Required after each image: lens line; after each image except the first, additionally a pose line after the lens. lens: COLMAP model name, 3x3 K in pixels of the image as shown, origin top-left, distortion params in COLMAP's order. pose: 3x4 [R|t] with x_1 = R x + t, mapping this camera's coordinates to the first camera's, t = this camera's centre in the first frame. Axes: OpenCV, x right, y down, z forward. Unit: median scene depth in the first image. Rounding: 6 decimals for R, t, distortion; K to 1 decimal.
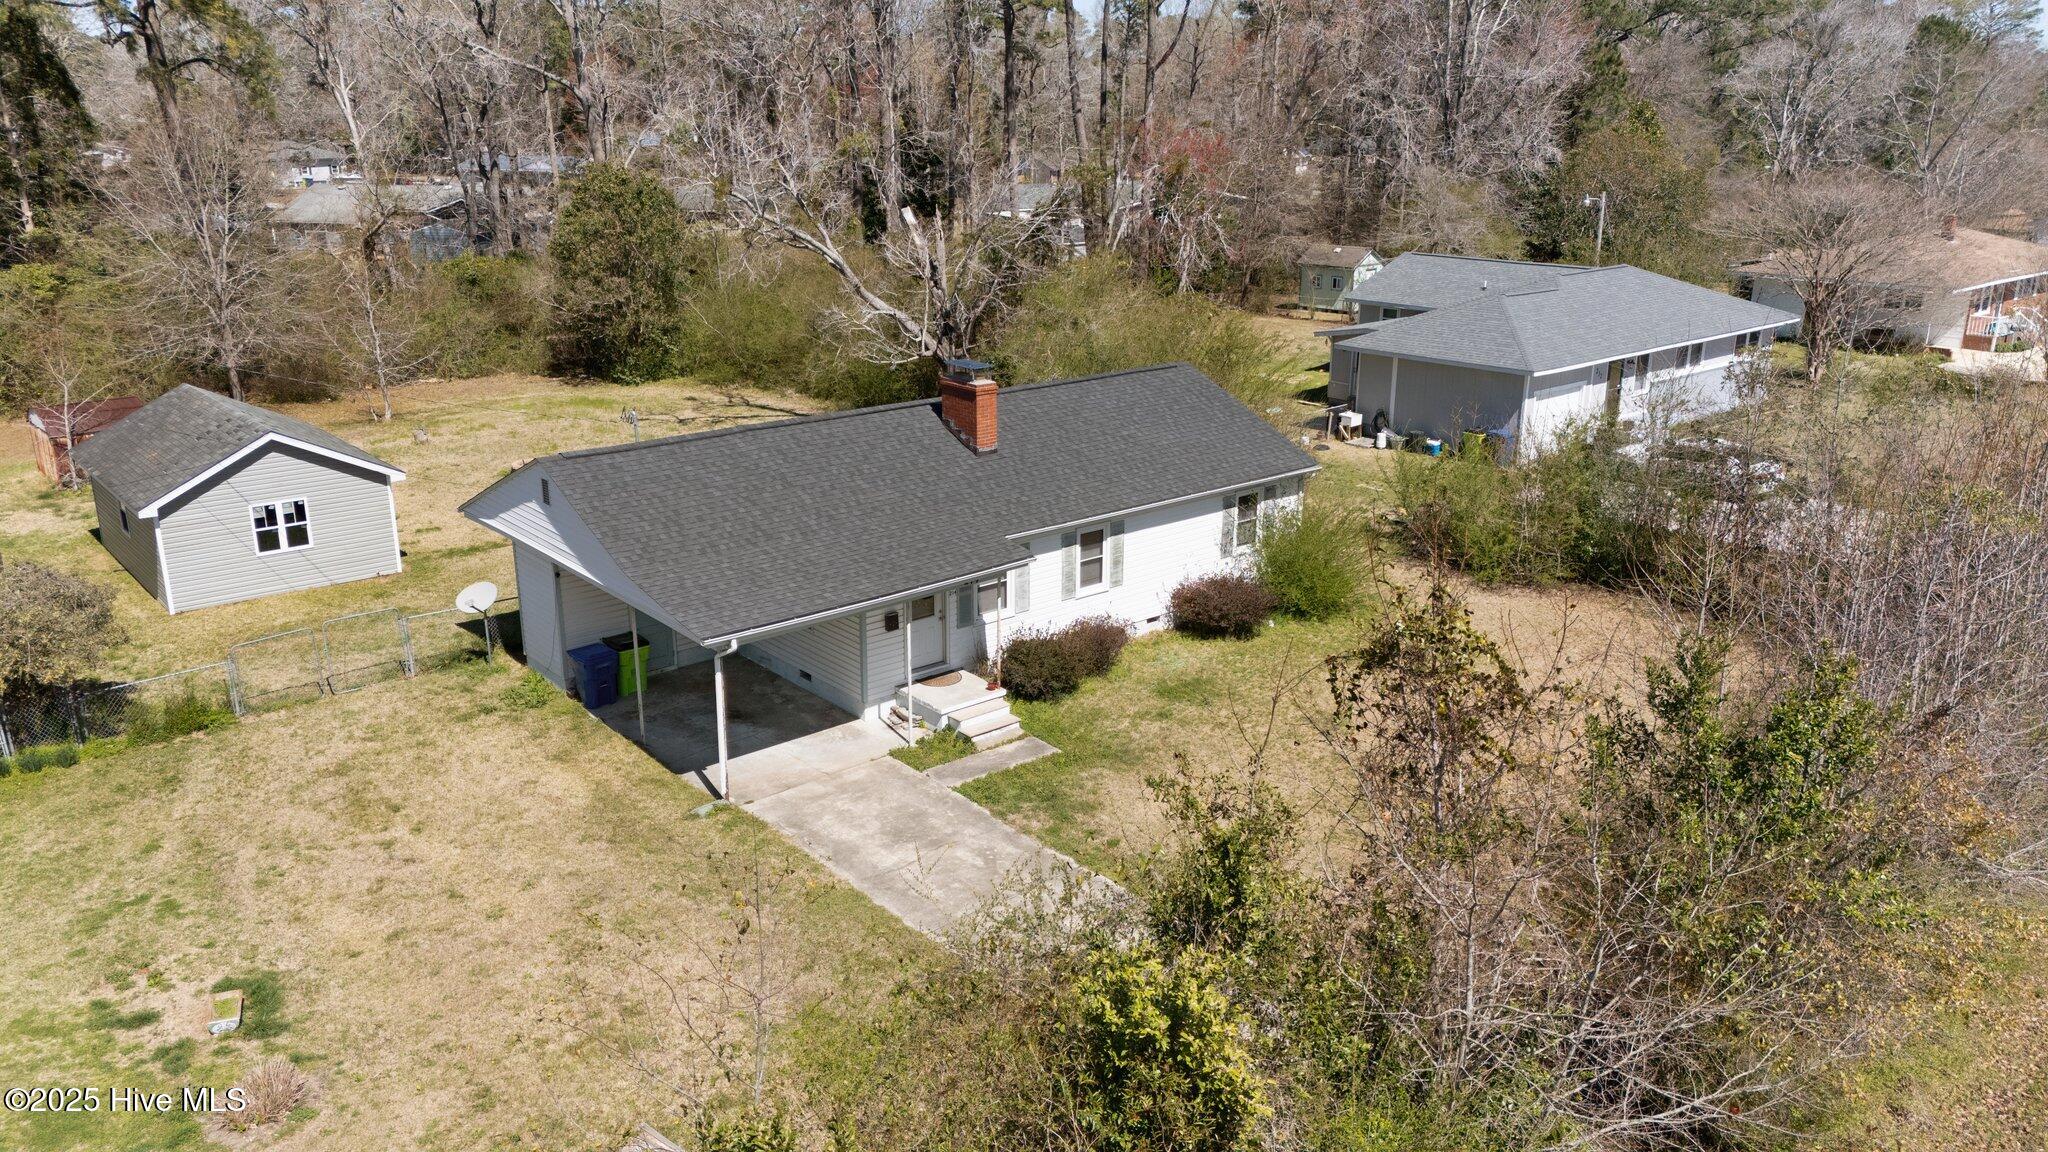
lens RADIAL K [[1504.0, 0, 1033.3], [0, 1504.0, 564.1], [0, 0, 1]] dist [0.072060, -0.069183]
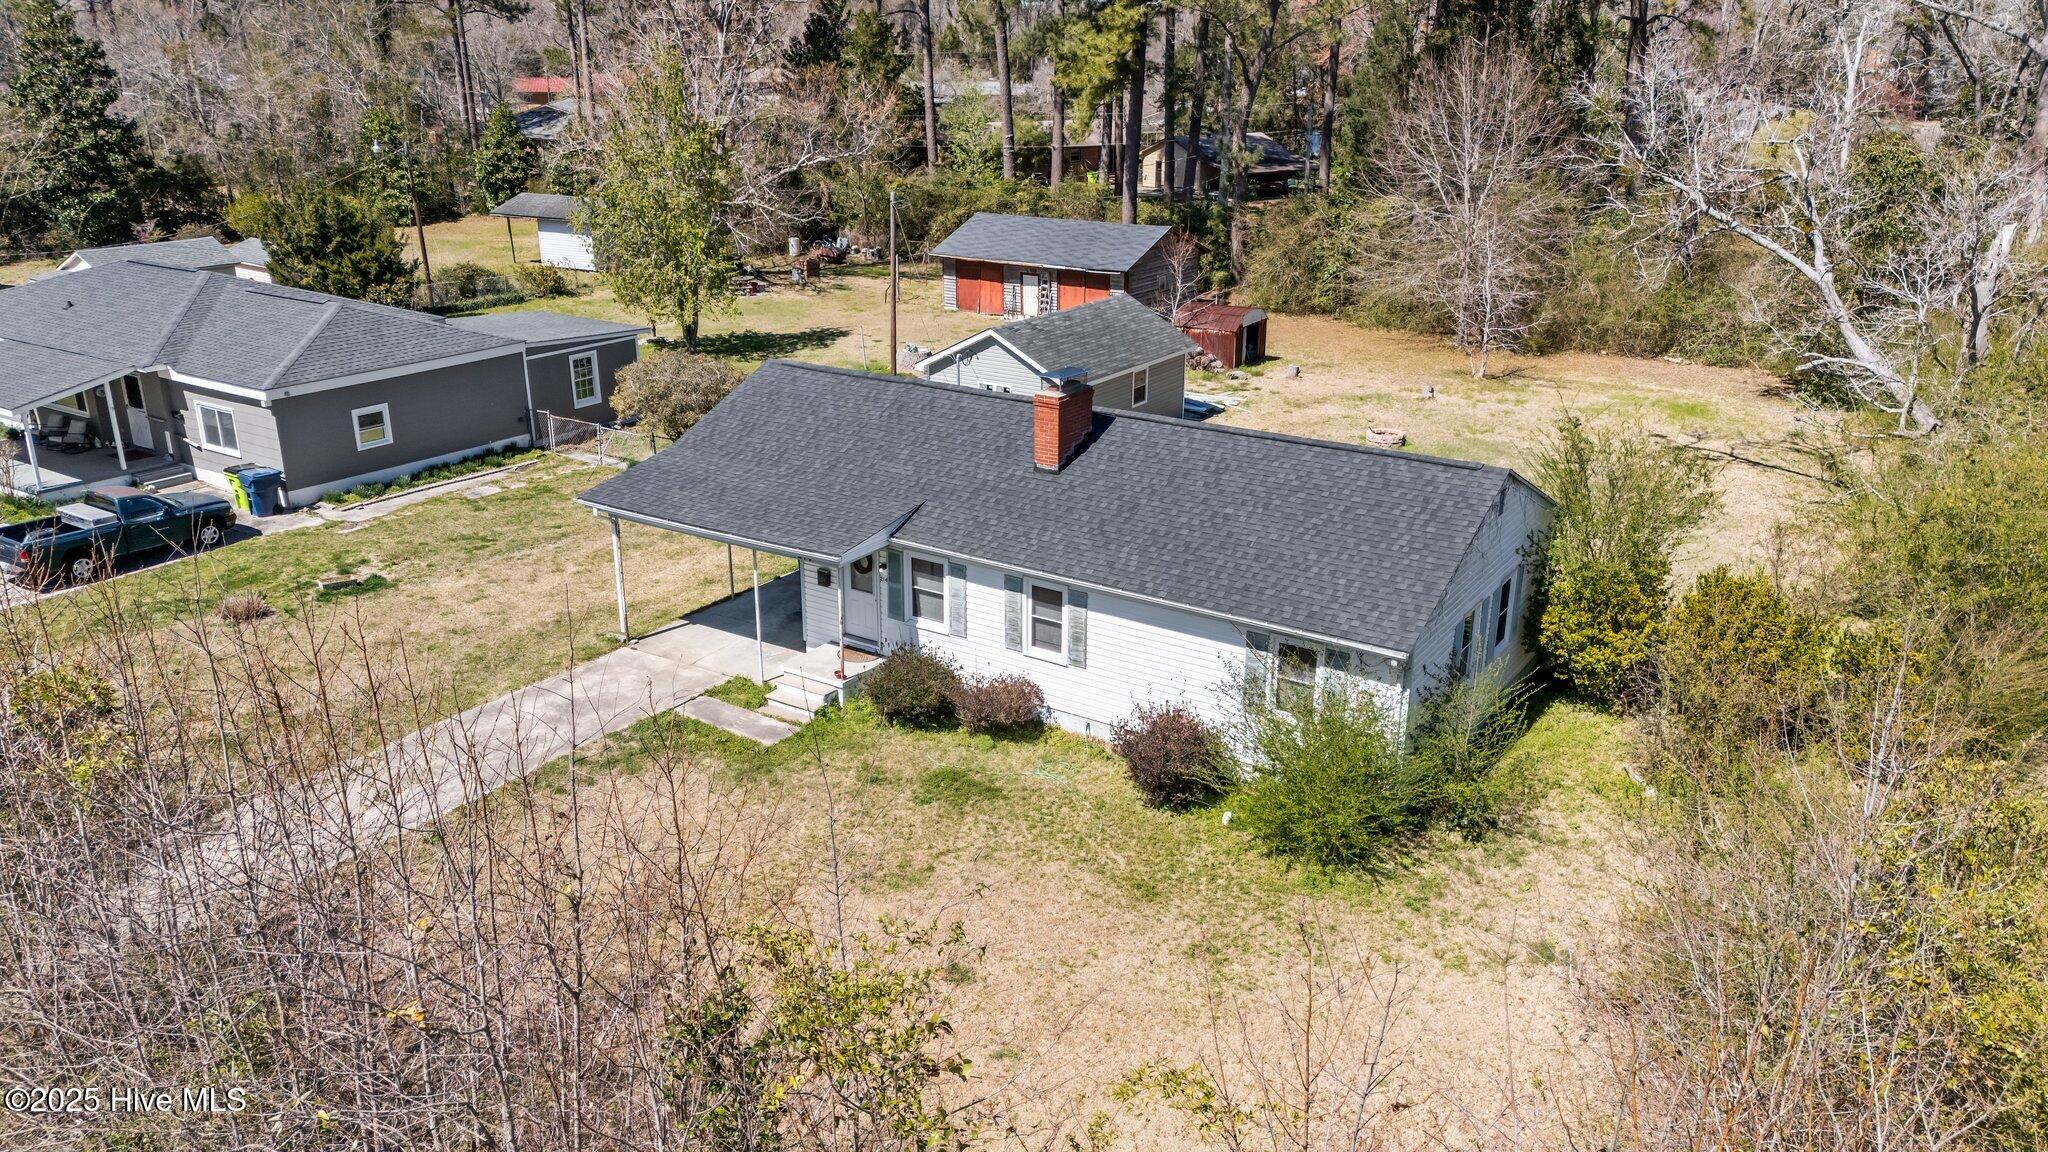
lens RADIAL K [[1504.0, 0, 1016.6], [0, 1504.0, 568.0], [0, 0, 1]] dist [0.072060, -0.069183]
pose [[0.274610, 0.317457, -0.907640, 0.837105], [-0.283101, 0.928783, 0.239199, -0.241163], [0.918936, 0.191267, 0.344926, 0.714033]]
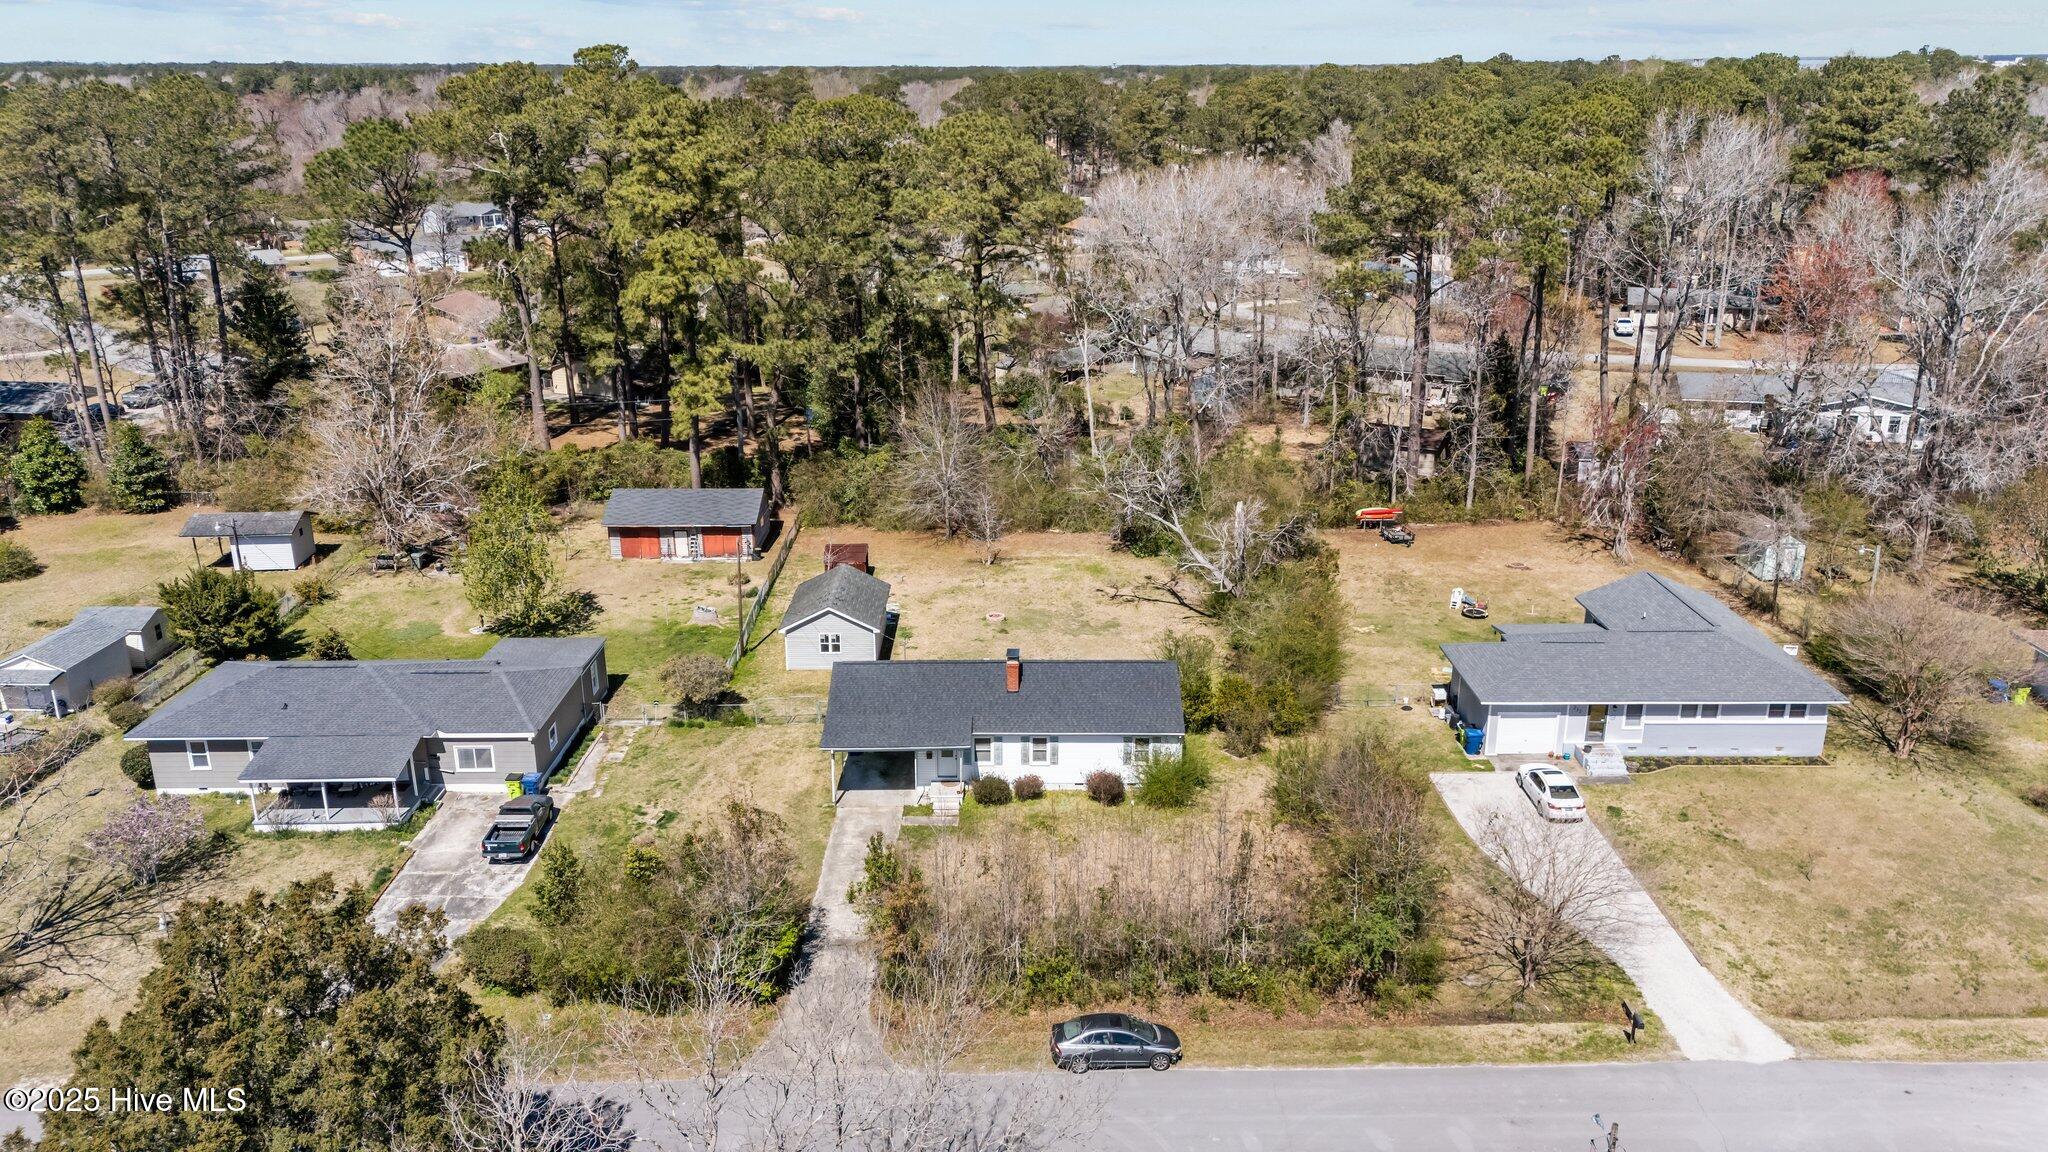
lens RADIAL K [[1504.0, 0, 1029.2], [0, 1504.0, 559.0], [0, 0, 1]] dist [0.072060, -0.069183]
pose [[0.767358, 0.194442, -0.611027, 1.400513], [-0.186192, 0.979425, 0.077845, -0.473877], [0.613591, 0.054034, 0.787773, -0.825433]]
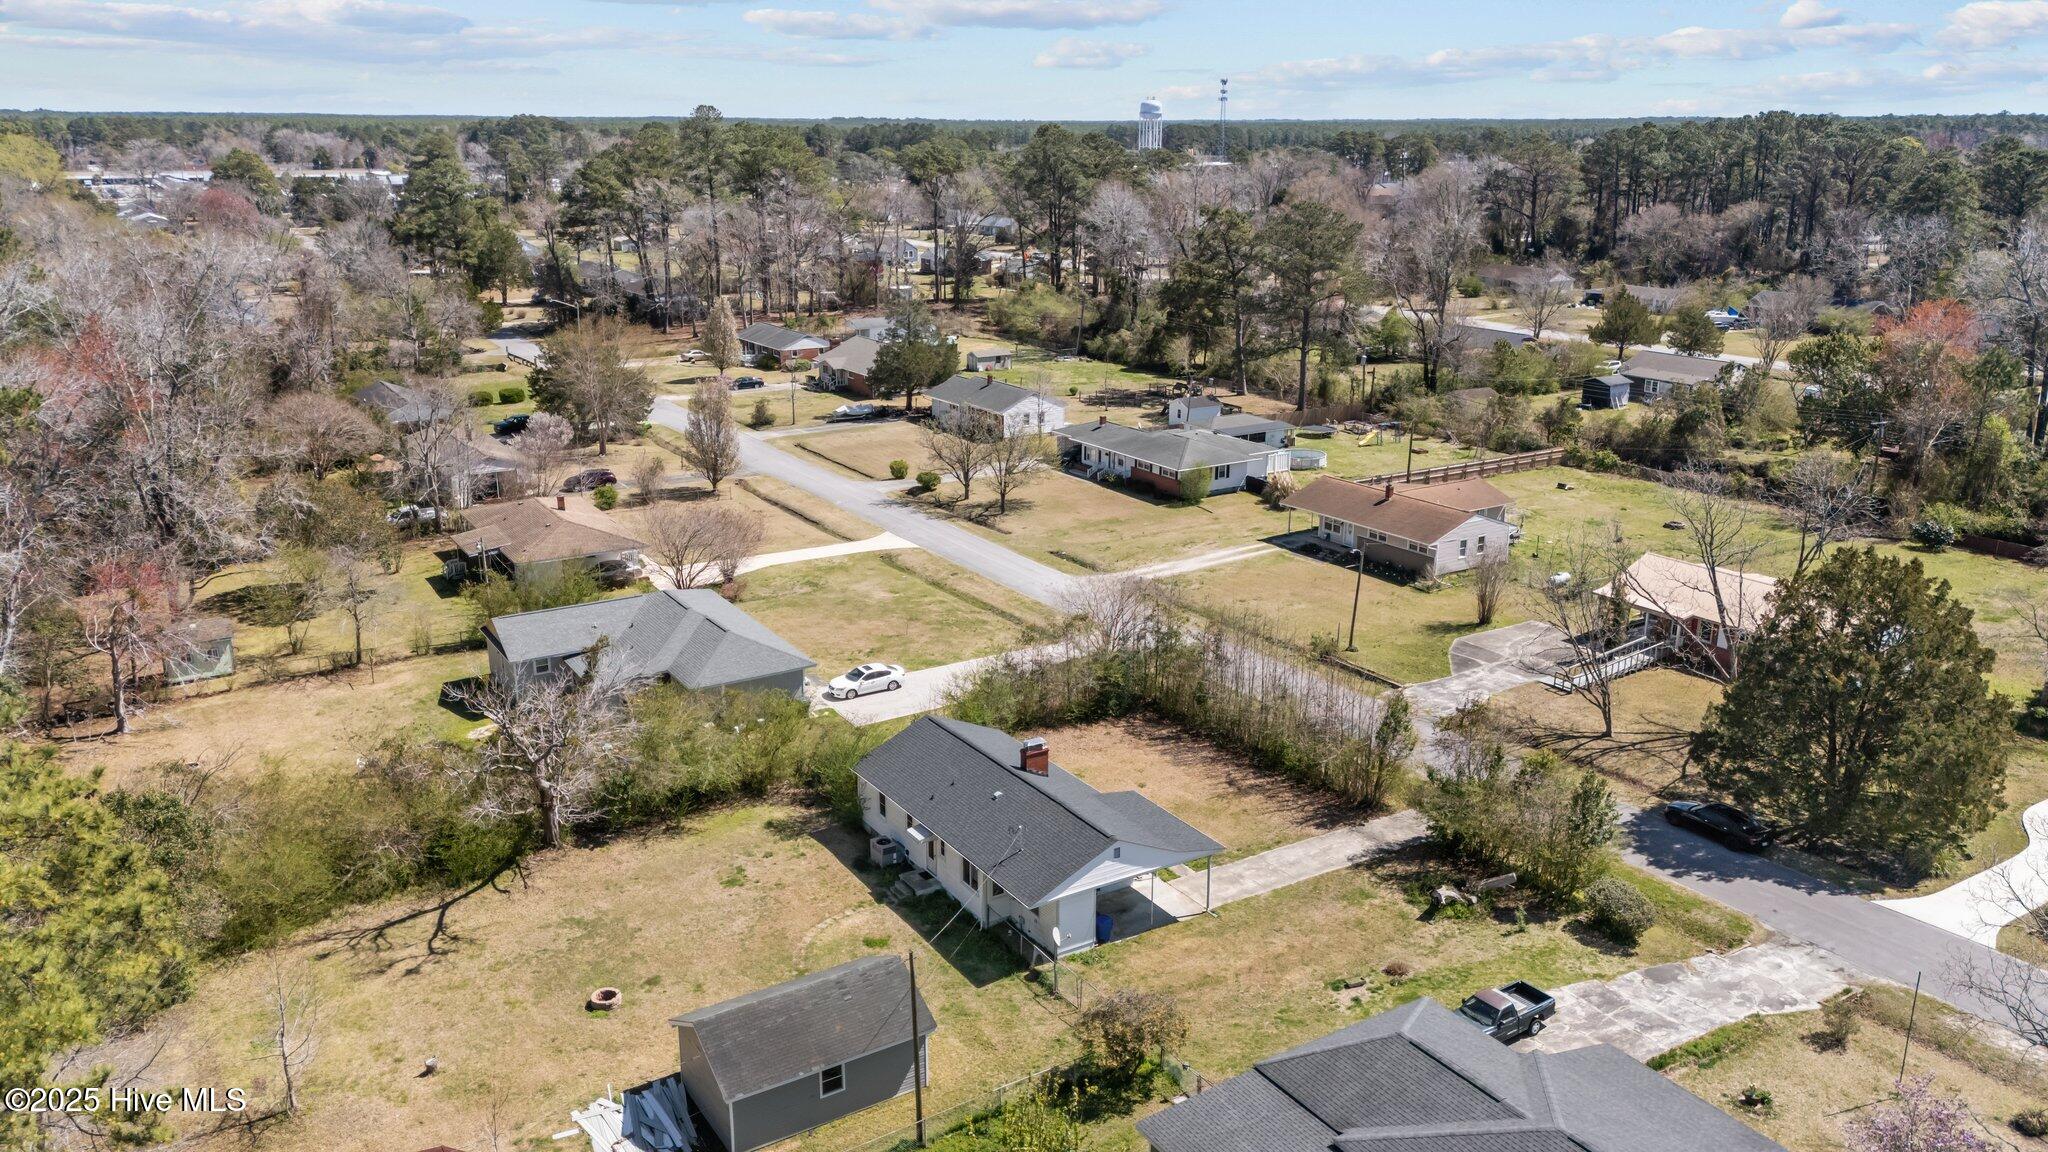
lens RADIAL K [[1504.0, 0, 1031.4], [0, 1504.0, 585.3], [0, 0, 1]] dist [0.072060, -0.069183]
pose [[0.144697, -0.287639, 0.946745, -2.180626], [0.290148, 0.927088, 0.237322, -0.919200], [-0.945979, 0.240356, 0.217605, 0.478854]]
